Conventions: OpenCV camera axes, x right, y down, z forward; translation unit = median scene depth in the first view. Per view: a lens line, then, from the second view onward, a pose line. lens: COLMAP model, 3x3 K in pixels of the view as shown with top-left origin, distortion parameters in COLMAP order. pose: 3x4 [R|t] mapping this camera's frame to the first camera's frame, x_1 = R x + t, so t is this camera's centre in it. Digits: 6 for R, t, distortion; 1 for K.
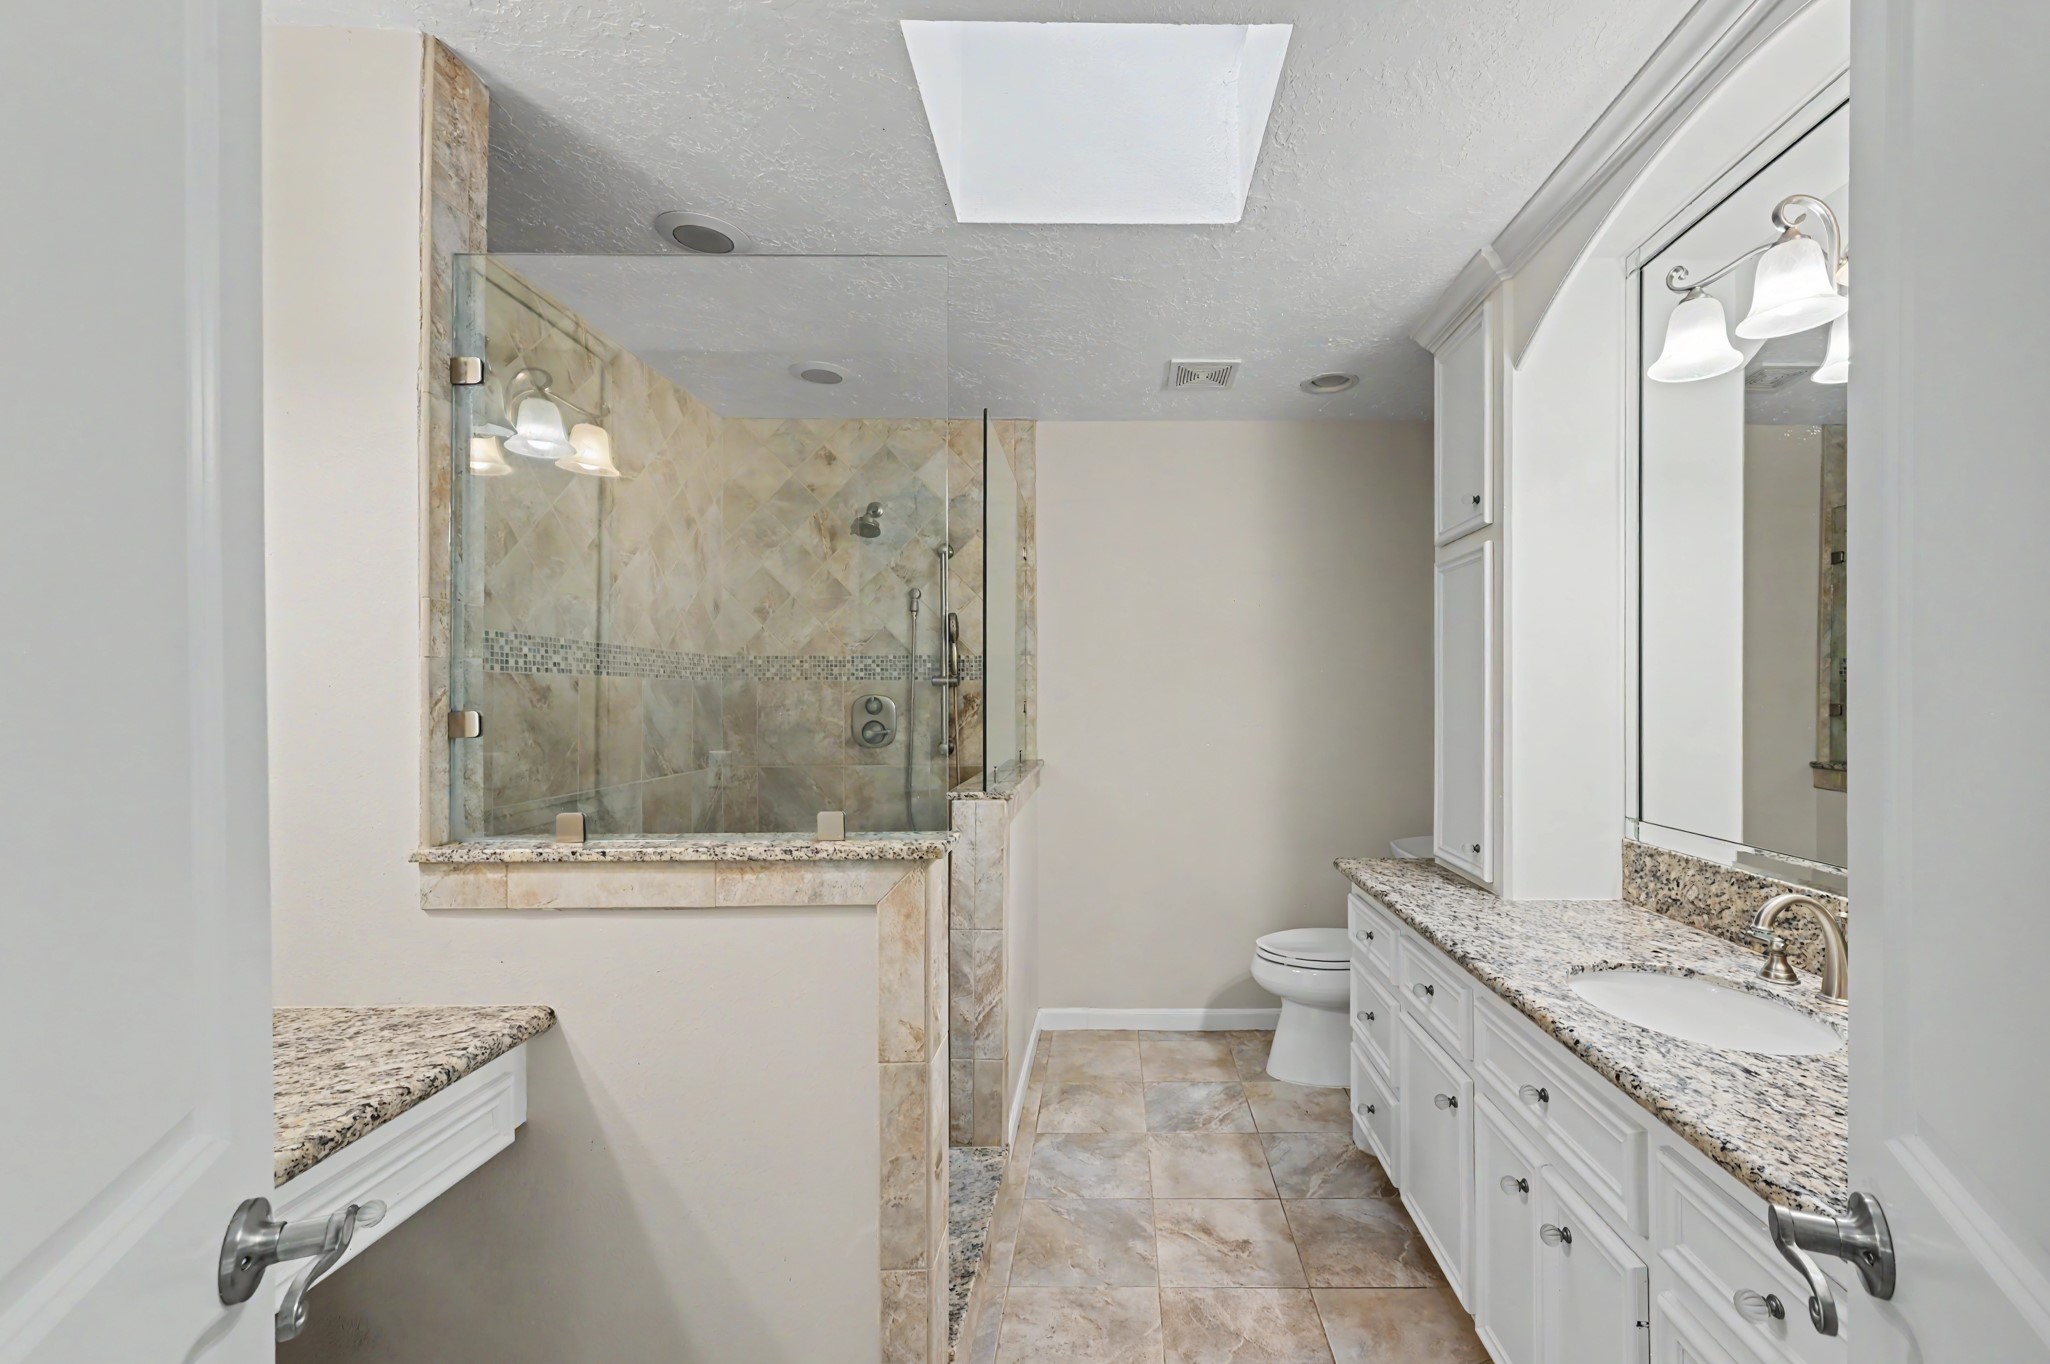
lens RADIAL K [[816.7, 0, 1034.8], [0, 816.7, 691.4], [0, 0, 1]] dist [0.002297, 0.000168]
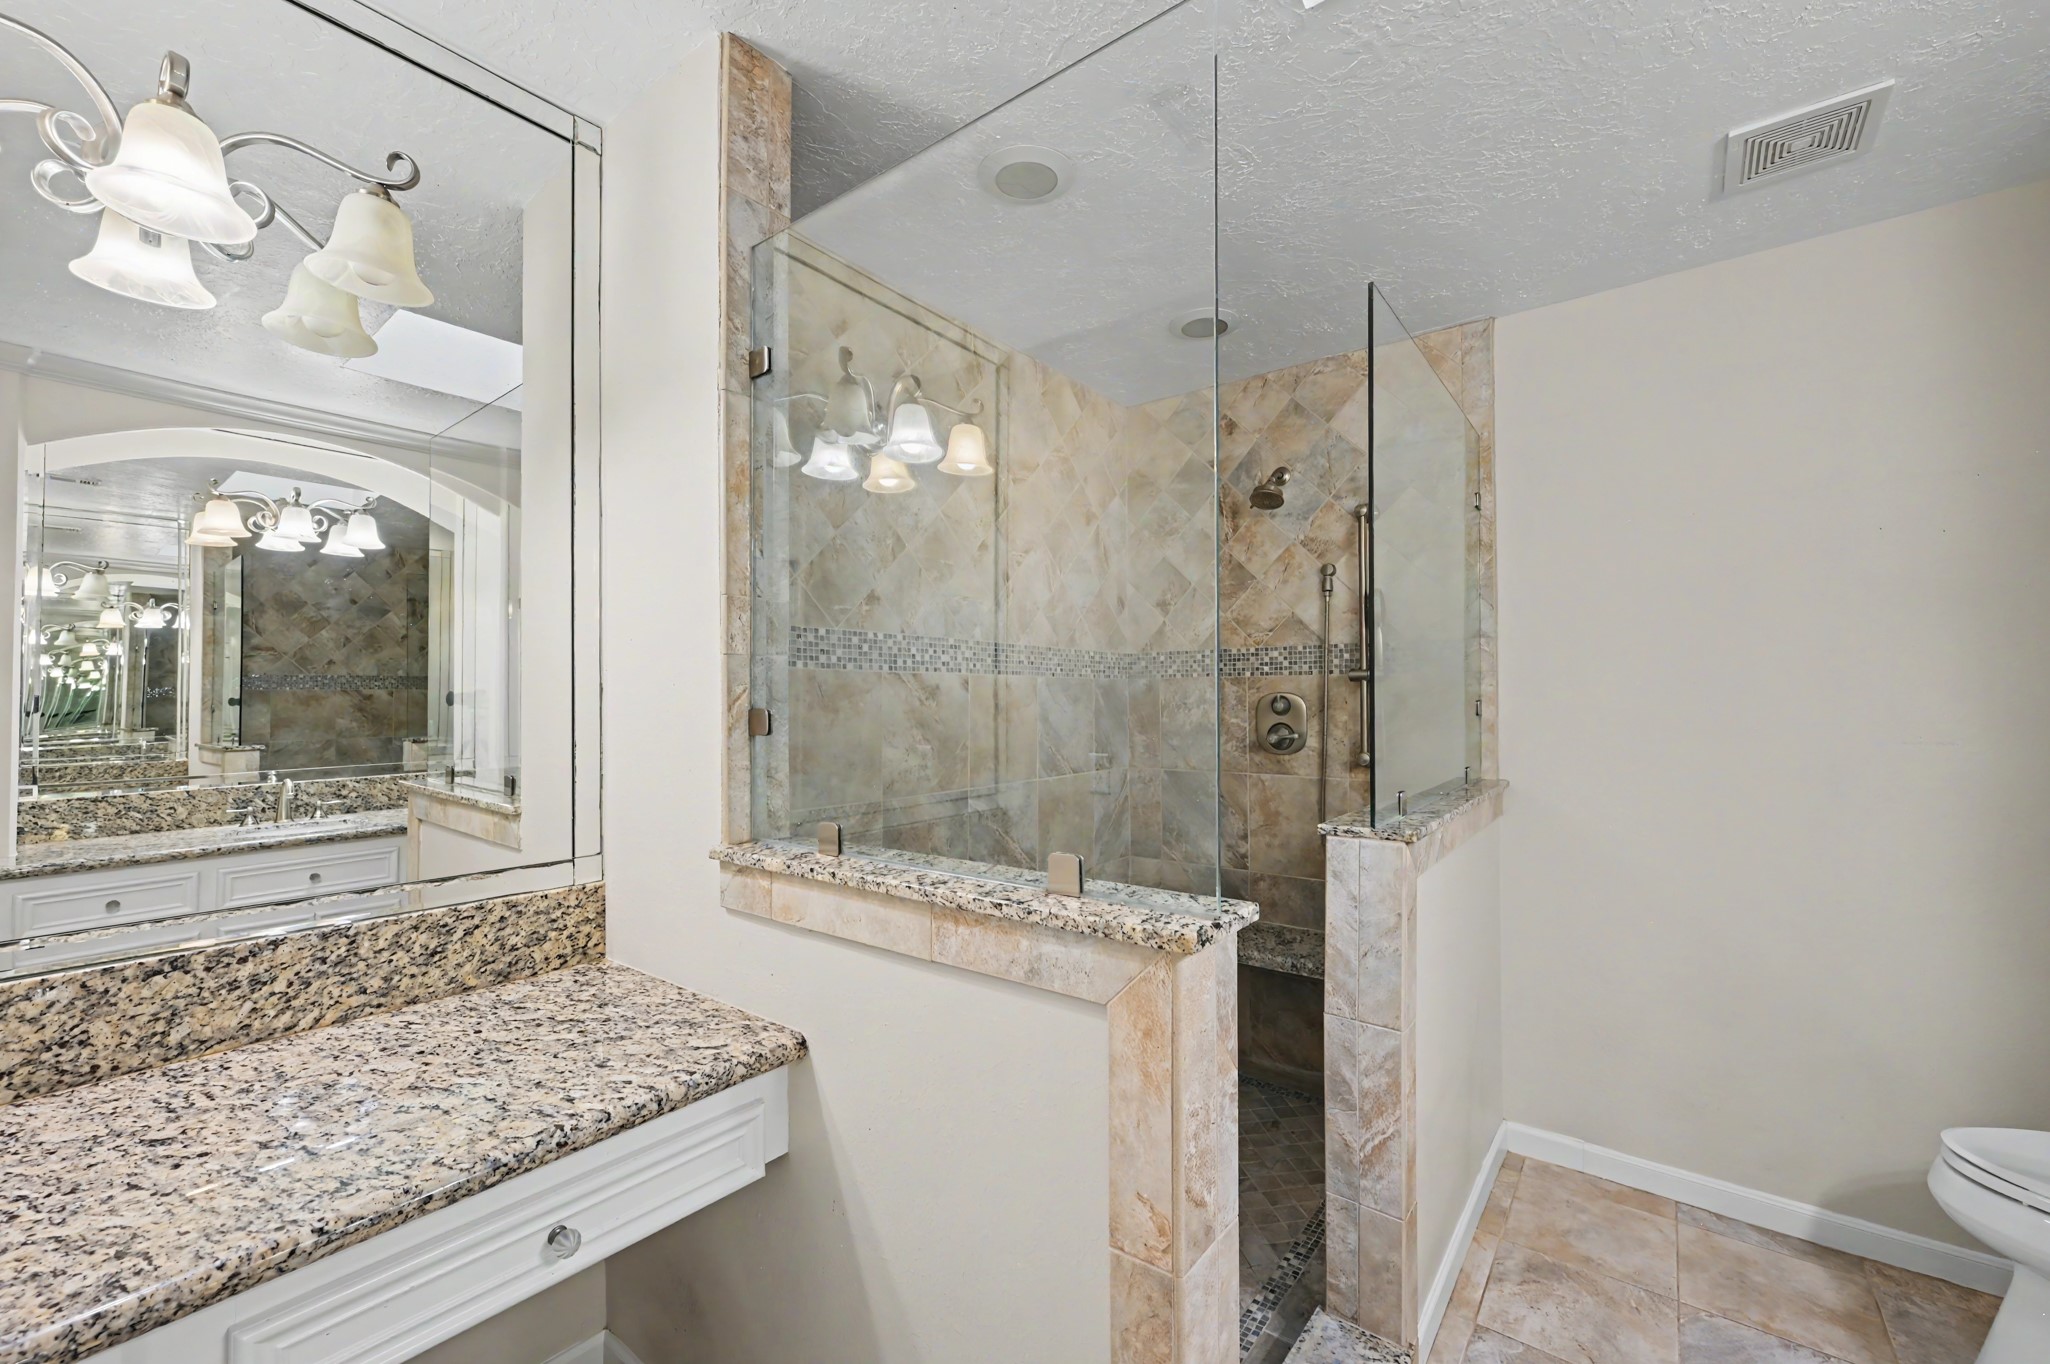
lens RADIAL K [[816.7, 0, 1004.7], [0, 816.7, 691.1], [0, 0, 1]] dist [0.002297, 0.000168]
pose [[0.835255, -0.005387, -0.549837, 0.051458], [0.005637, 0.999983, -0.001234, 0.003468], [0.549834, -0.002068, 0.835271, 0.199917]]
